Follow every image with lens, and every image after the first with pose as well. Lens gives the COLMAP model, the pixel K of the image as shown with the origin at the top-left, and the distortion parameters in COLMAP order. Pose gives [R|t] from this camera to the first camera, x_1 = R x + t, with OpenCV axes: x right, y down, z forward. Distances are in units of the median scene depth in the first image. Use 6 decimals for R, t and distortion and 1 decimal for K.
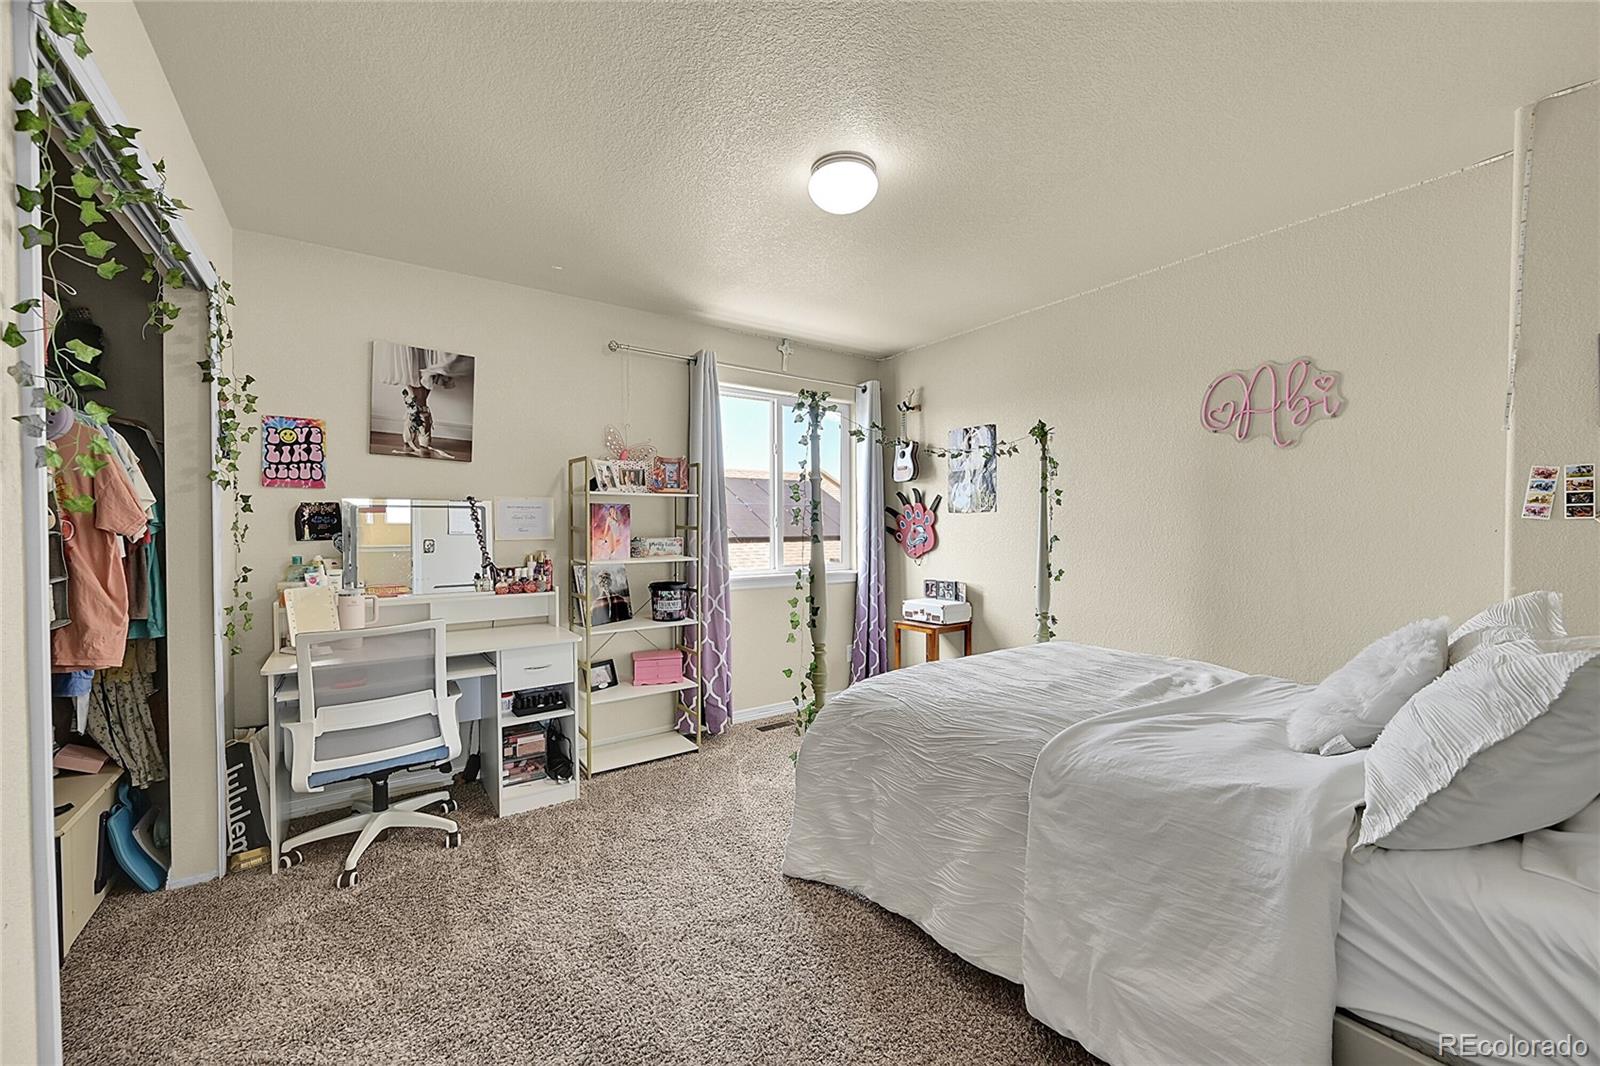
lens RADIAL K [[628.2, 0, 801.4], [0, 628.2, 534.2], [0, 0, 1]] dist [-0.004015, 0.000673]
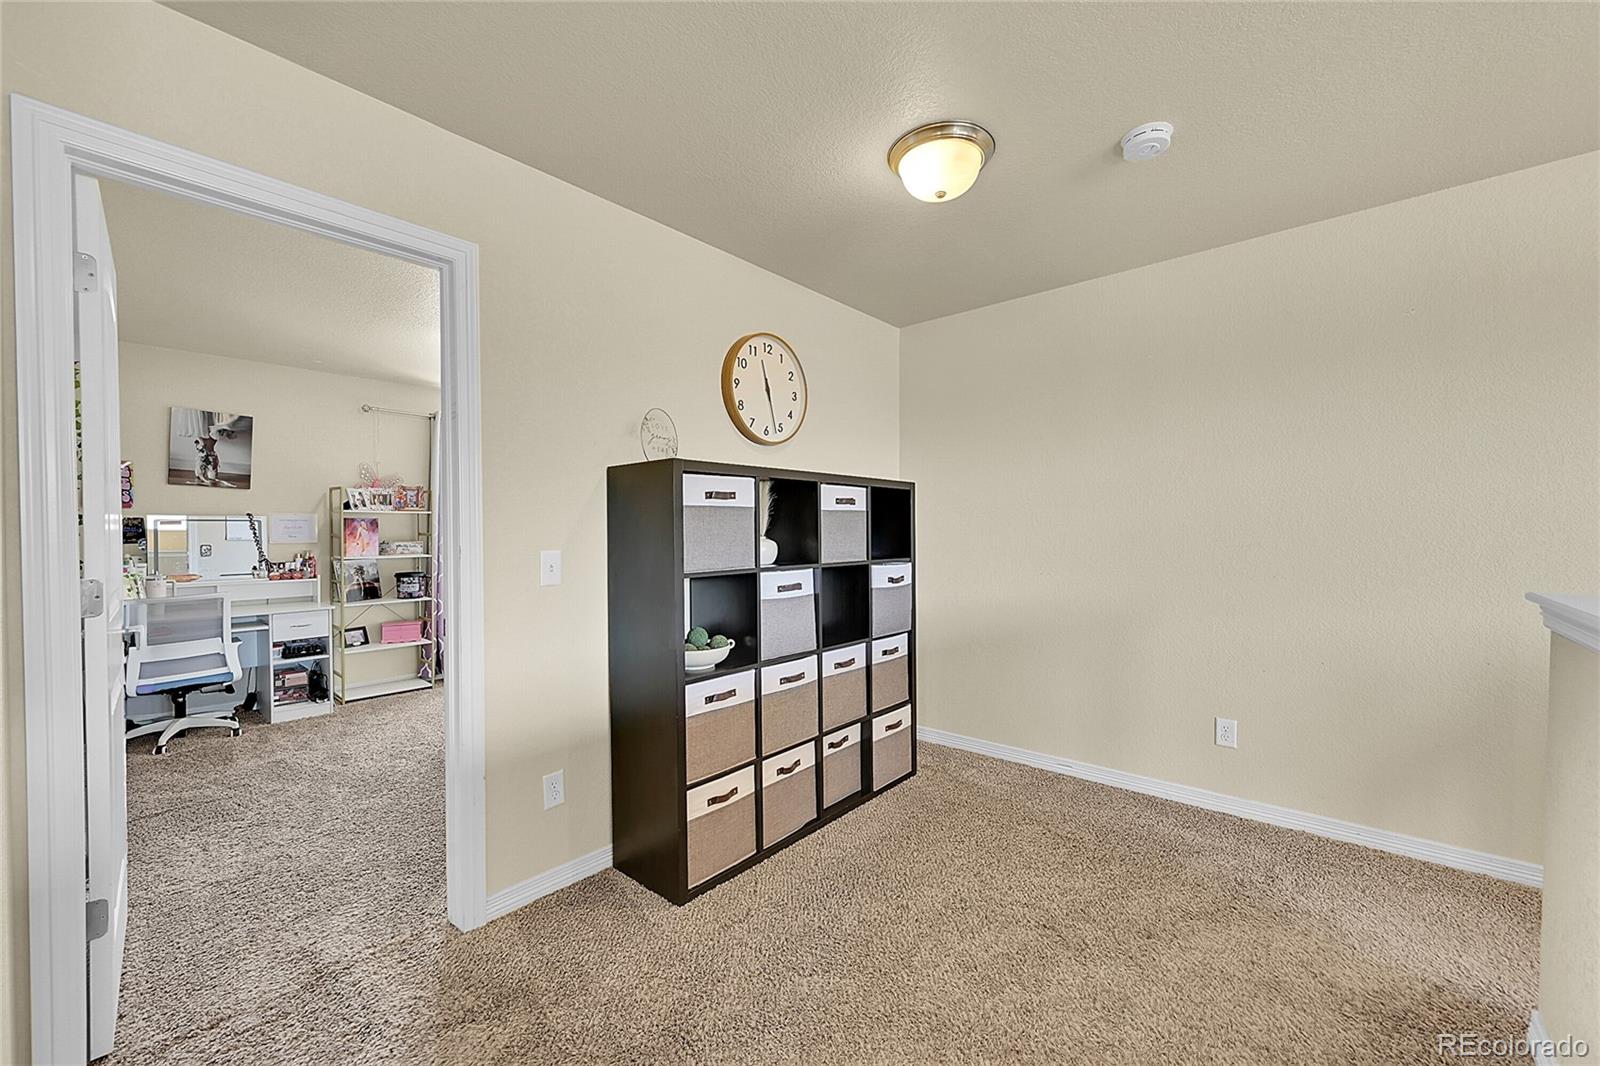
lens RADIAL K [[628.2, 0, 800.9], [0, 628.2, 534.4], [0, 0, 1]] dist [-0.004015, 0.000673]
pose [[0.971506, 0.000030, 0.237014, 0.371814], [0.001466, 0.999980, -0.006139, -0.000092], [-0.237009, 0.006311, 0.971487, -0.716044]]
